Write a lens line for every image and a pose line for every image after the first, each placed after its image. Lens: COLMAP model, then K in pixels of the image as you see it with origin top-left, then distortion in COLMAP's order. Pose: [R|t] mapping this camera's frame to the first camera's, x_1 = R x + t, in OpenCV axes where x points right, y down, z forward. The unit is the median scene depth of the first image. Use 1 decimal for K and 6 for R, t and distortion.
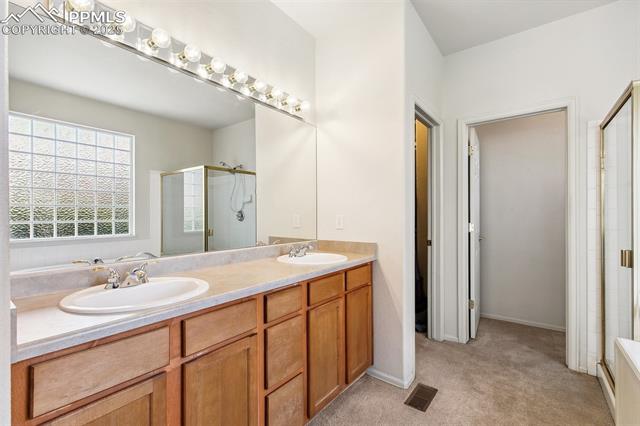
lens RADIAL K [[285.9, 0, 320.9], [0, 285.9, 215.8], [0, 0, 1]] dist [0.003407, -0.000573]
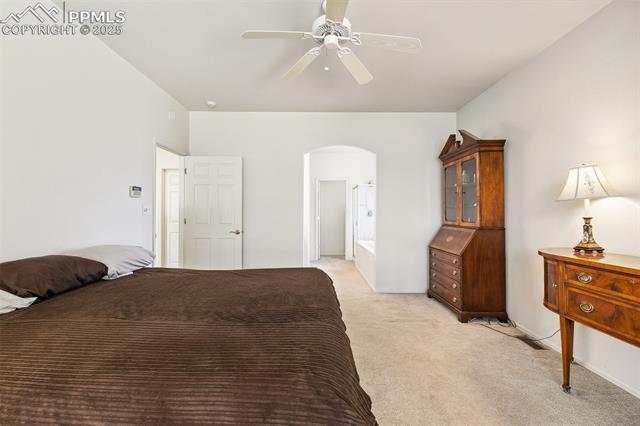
lens RADIAL K [[285.9, 0, 319.9], [0, 285.9, 212.6], [0, 0, 1]] dist [0.003407, -0.000573]
pose [[0.785957, 0.006406, 0.618248, -1.354078], [-0.008857, 0.999960, 0.000899, -0.009945], [-0.618217, -0.006182, 0.785983, -1.342189]]
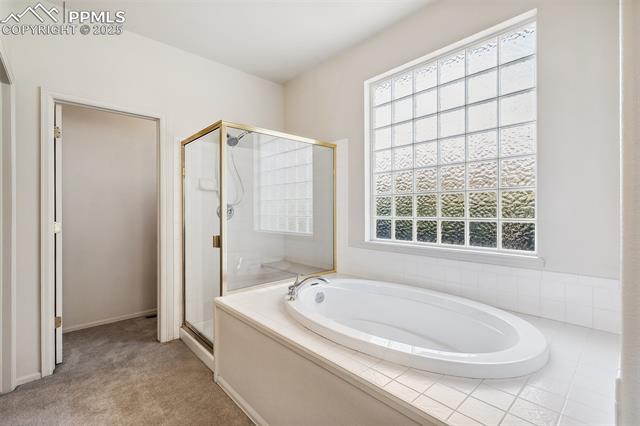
lens RADIAL K [[285.9, 0, 320.0], [0, 285.9, 208.5], [0, 0, 1]] dist [0.003407, -0.000573]
pose [[0.177652, 0.009729, 0.984045, -0.169195], [0.004015, 0.999936, -0.010611, 0.000698], [-0.984085, 0.005836, 0.177601, 0.147768]]
